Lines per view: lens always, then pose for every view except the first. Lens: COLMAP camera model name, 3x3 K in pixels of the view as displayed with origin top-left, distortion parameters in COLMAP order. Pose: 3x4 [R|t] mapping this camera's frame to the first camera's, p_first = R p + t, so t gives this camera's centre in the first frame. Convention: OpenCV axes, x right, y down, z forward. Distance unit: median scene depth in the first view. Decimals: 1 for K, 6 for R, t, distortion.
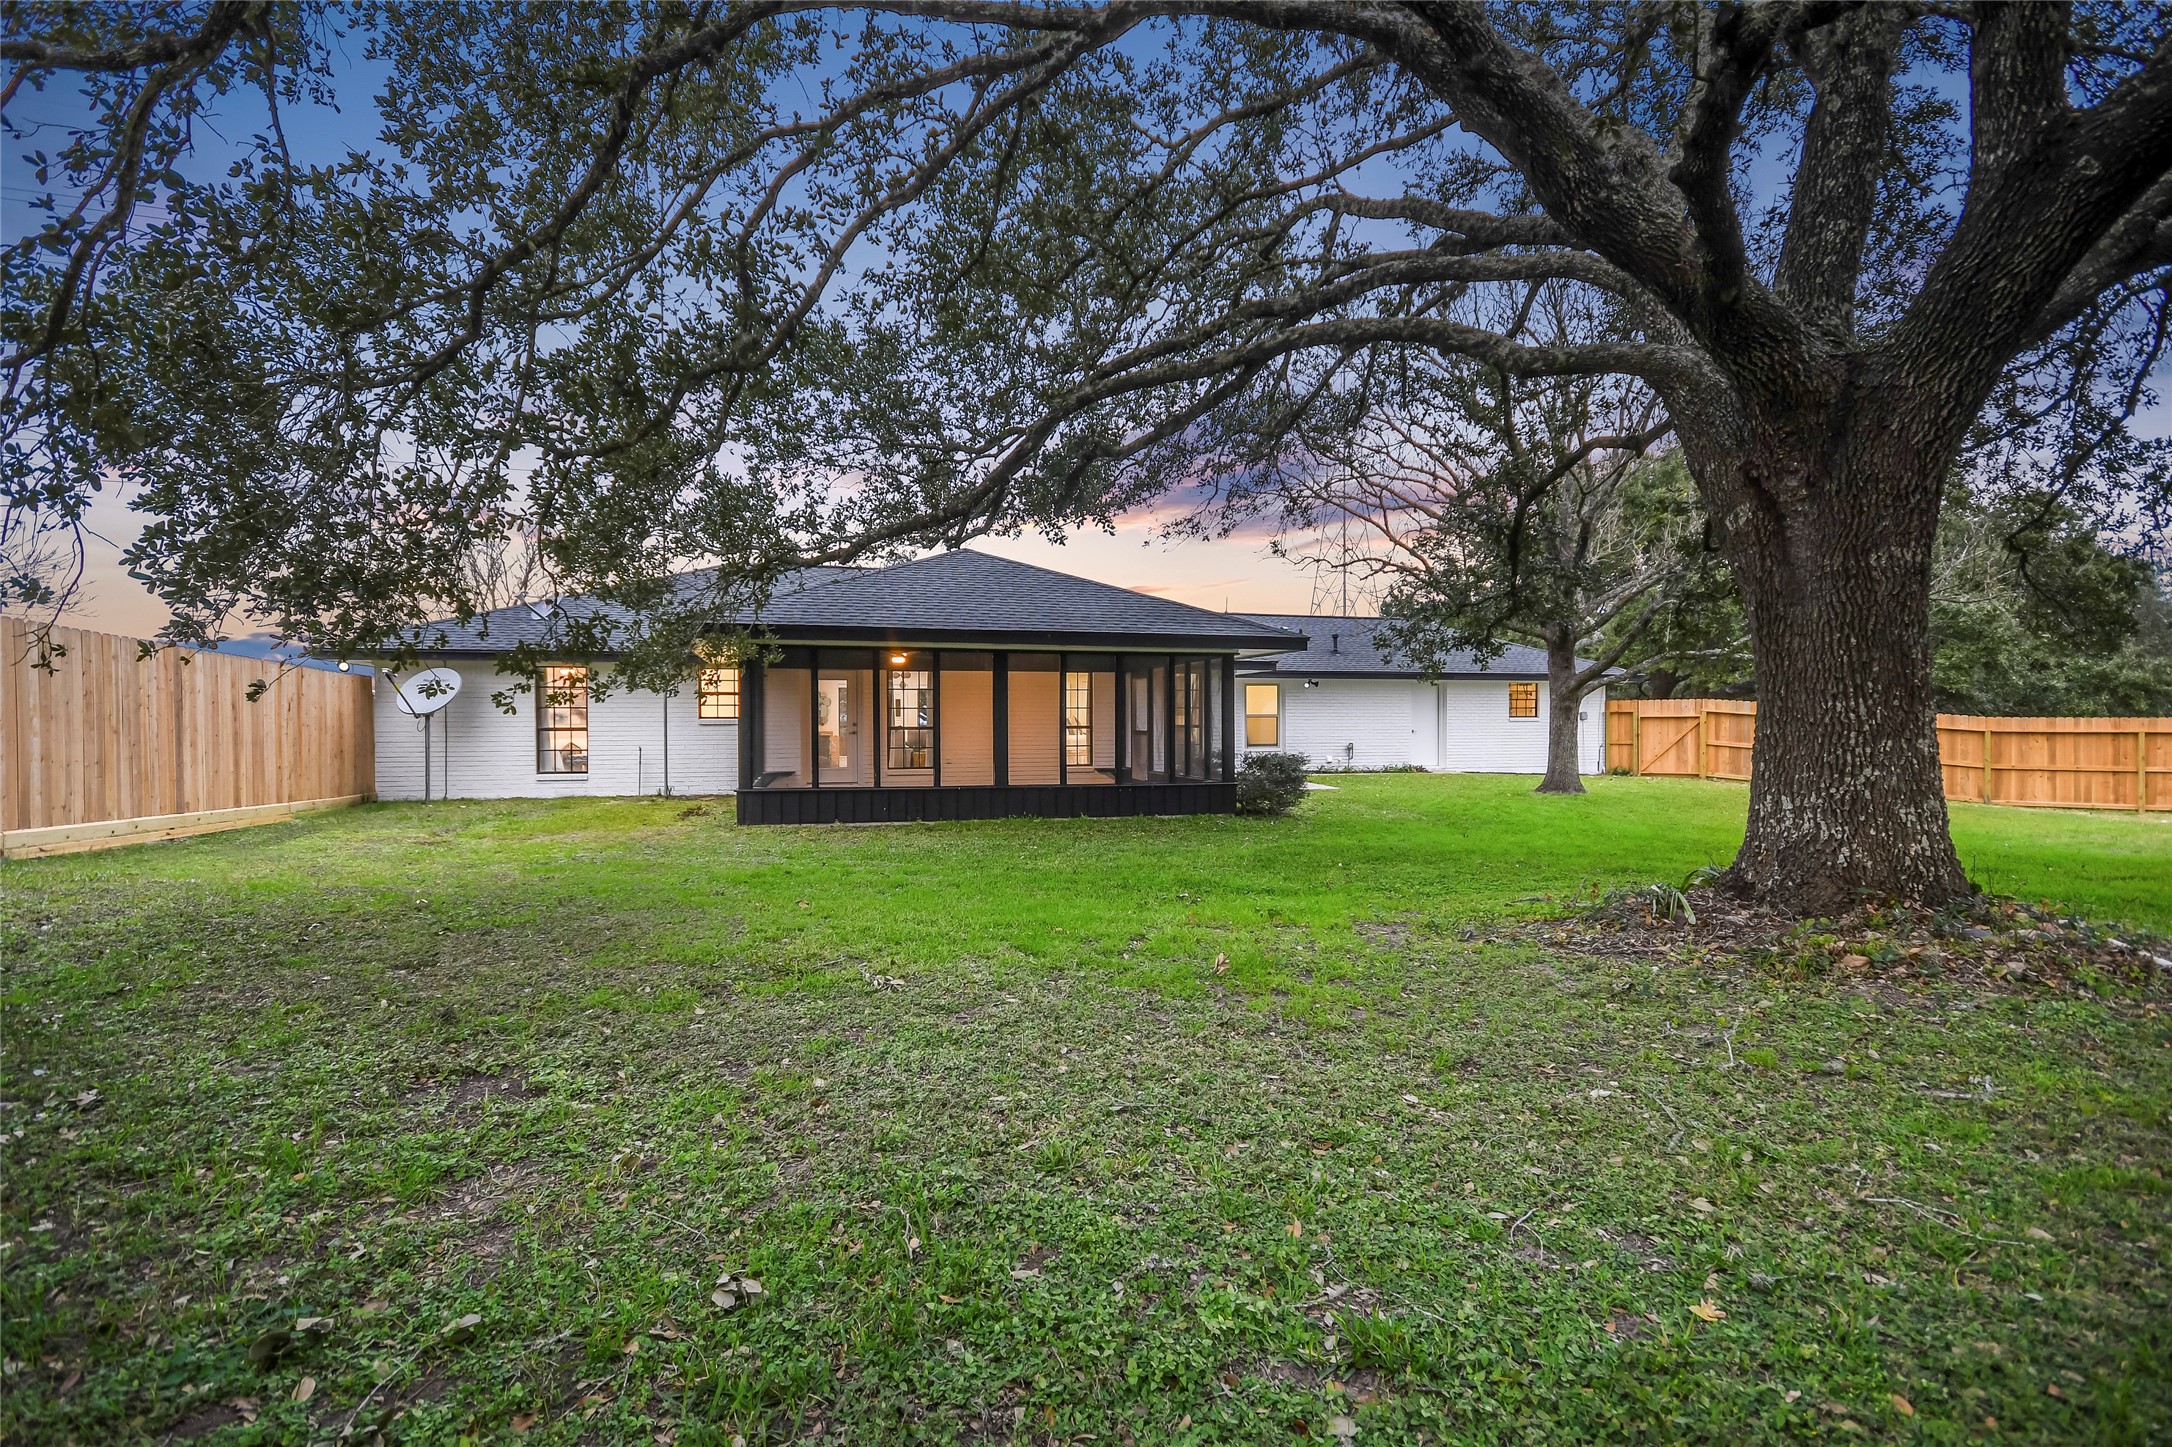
lens RADIAL K [[1032.2, 0, 1087.5], [0, 1032.2, 717.5], [0, 0, 1]] dist [0.000899, 0.000016]
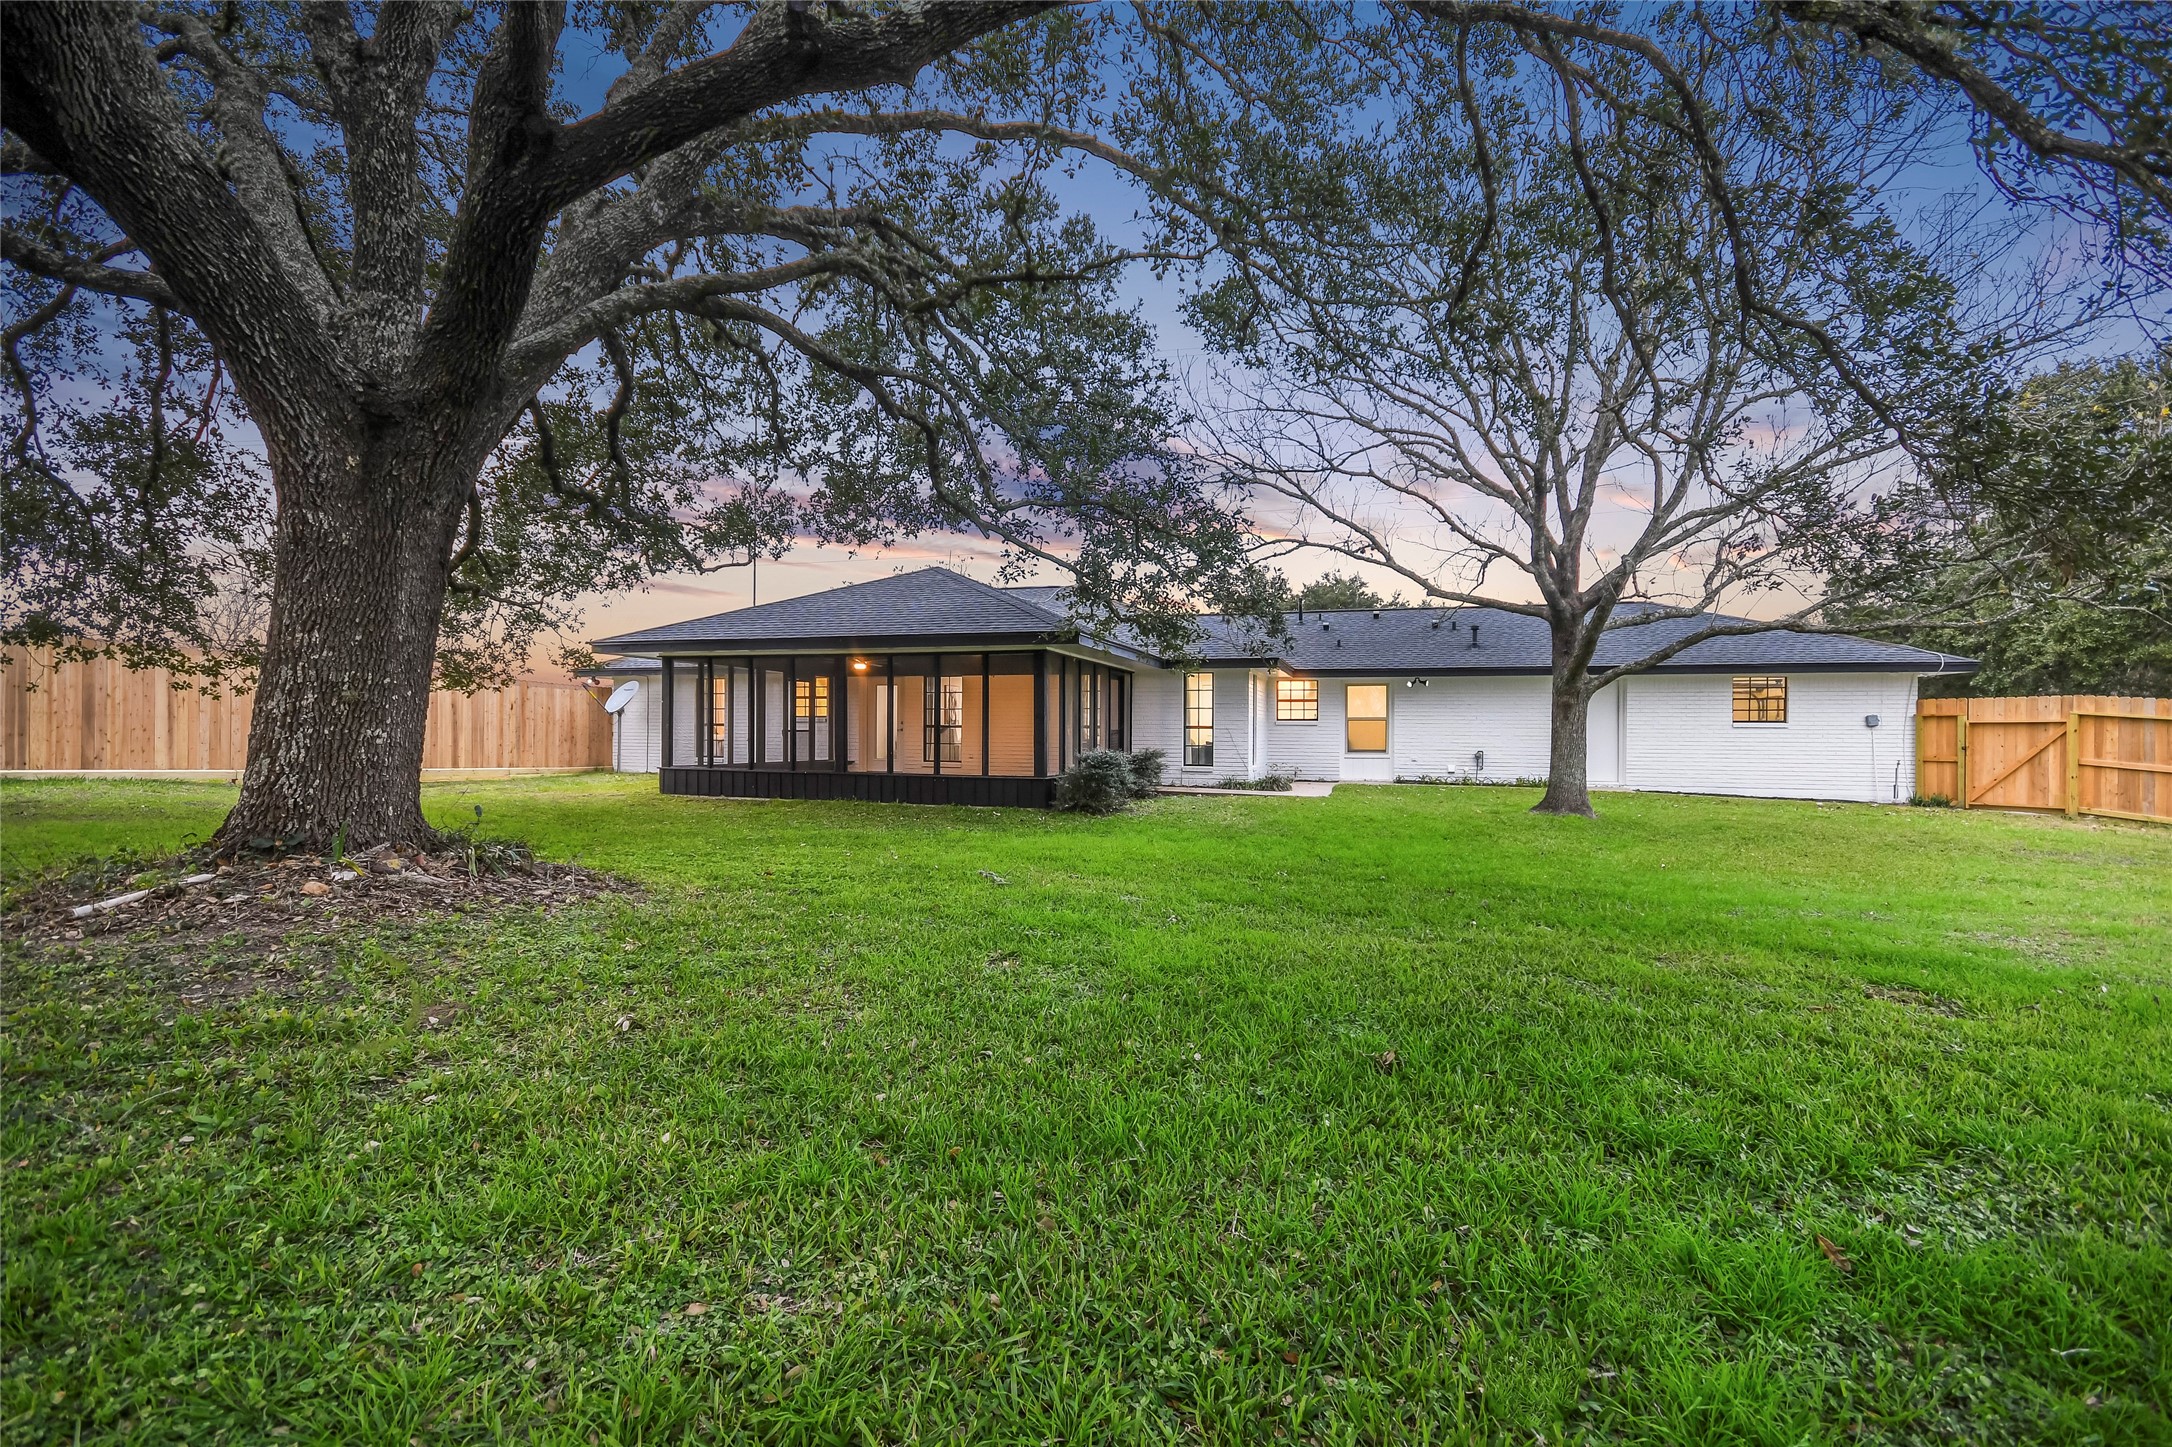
lens RADIAL K [[946.3, 0, 1086.6], [0, 946.3, 724.6], [0, 0, 1]] dist [-0.000892, -0.000098]
pose [[0.830326, 0.004175, -0.557262, 0.425741], [-0.010240, 0.999917, -0.007765, 0.012668], [0.557183, 0.012154, 0.830301, 0.161127]]
